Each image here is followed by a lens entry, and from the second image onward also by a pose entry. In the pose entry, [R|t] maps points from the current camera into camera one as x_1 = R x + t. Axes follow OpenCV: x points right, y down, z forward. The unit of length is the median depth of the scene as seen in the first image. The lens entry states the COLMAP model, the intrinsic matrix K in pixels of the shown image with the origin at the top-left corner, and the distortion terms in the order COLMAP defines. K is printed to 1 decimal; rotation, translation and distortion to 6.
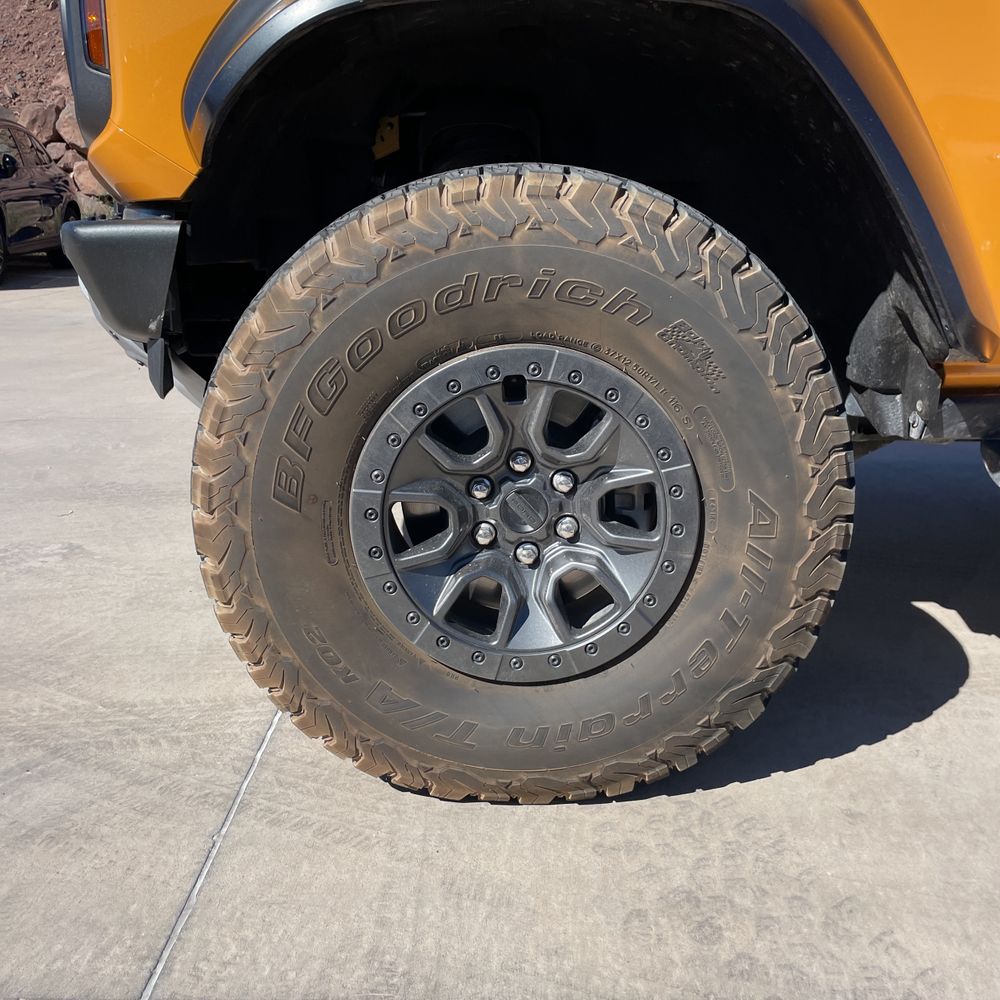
lens RADIAL K [[1012.4, 0, 504.4], [0, 1012.4, 486.9], [0, 0, 1]] dist [0.108284, -0.143178]
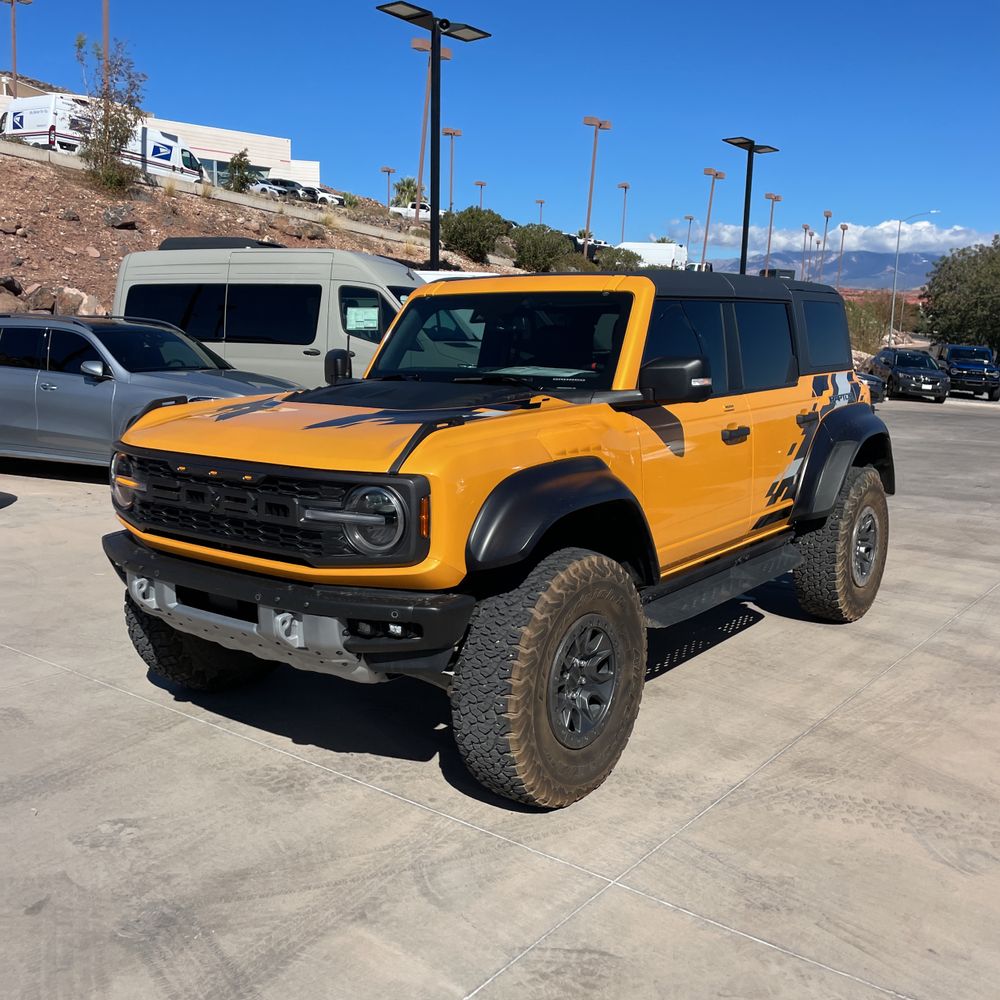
lens RADIAL K [[1014.5, 0, 519.3], [0, 1014.5, 478.5], [0, 0, 1]] dist [0.105916, -0.139219]
pose [[0.604165, -0.113500, 0.788734, -2.118355], [0.204514, 0.978736, -0.015815, -0.475992], [-0.770168, 0.170862, 0.614531, -0.580876]]
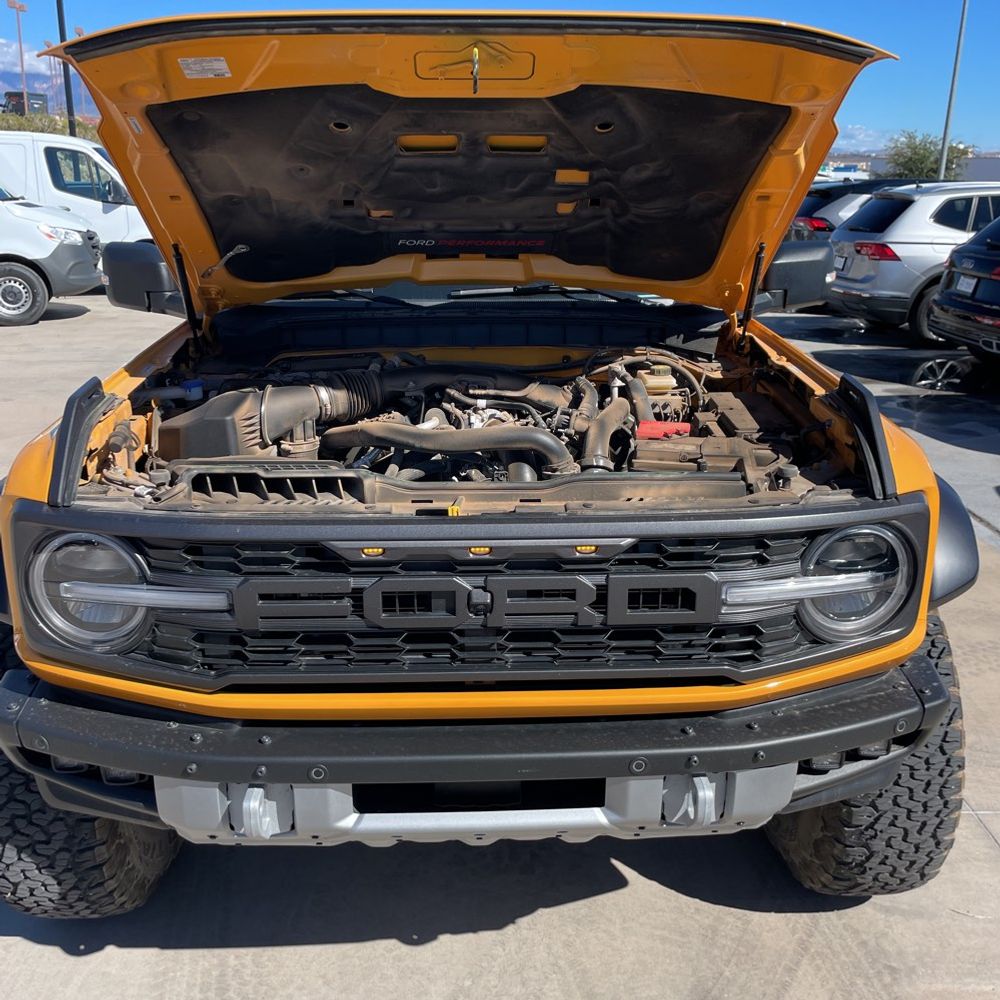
lens RADIAL K [[999.7, 0, 497.2], [0, 999.7, 503.4], [0, 0, 1]] dist [0.108181, -0.133673]
pose [[-0.038606, -0.313964, 0.948650, -1.687693], [0.259309, 0.913687, 0.312945, -1.125676], [-0.965022, 0.258075, 0.046140, 1.525860]]
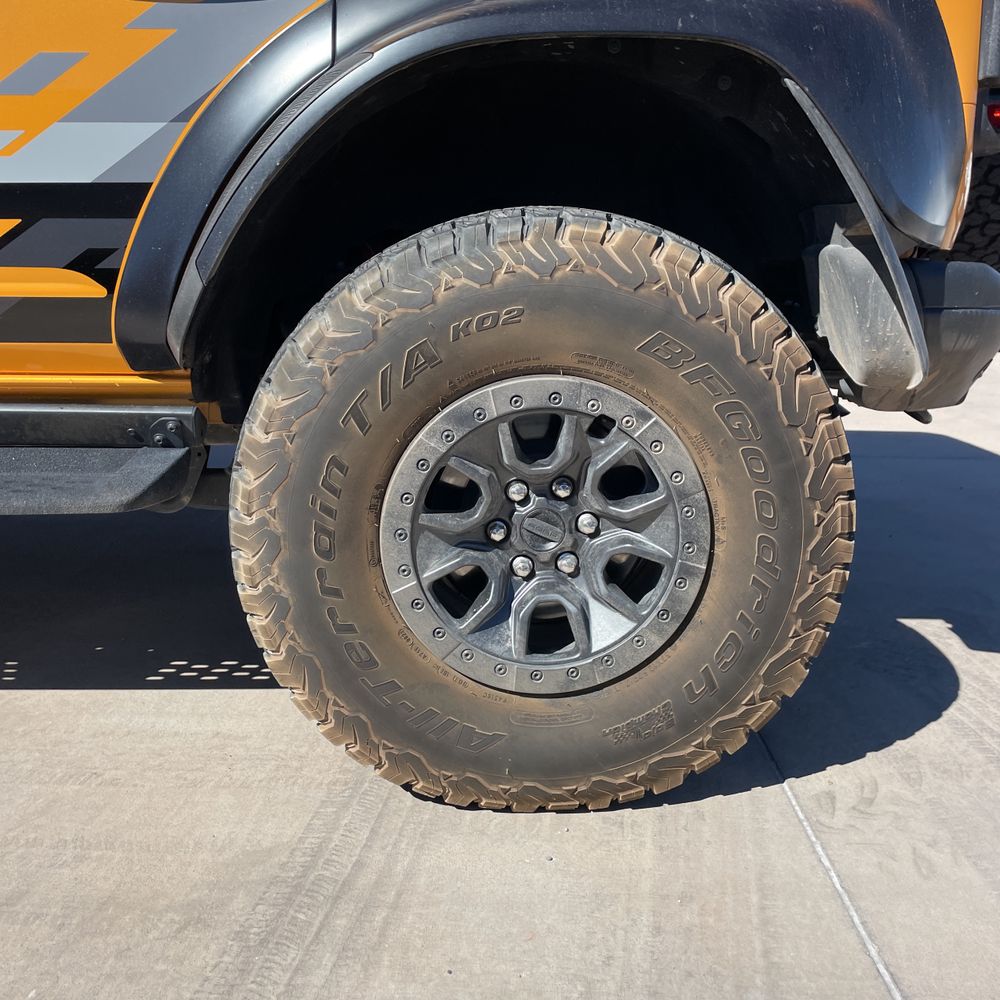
lens RADIAL K [[1013.3, 0, 505.7], [0, 1013.3, 502.5], [0, 0, 1]] dist [0.109052, -0.160806]
pose [[0.999724, 0.008656, 0.021842, 2.143725], [-0.008185, 0.999734, -0.021560, 0.026923], [-0.022023, 0.021375, 0.999529, -0.035717]]
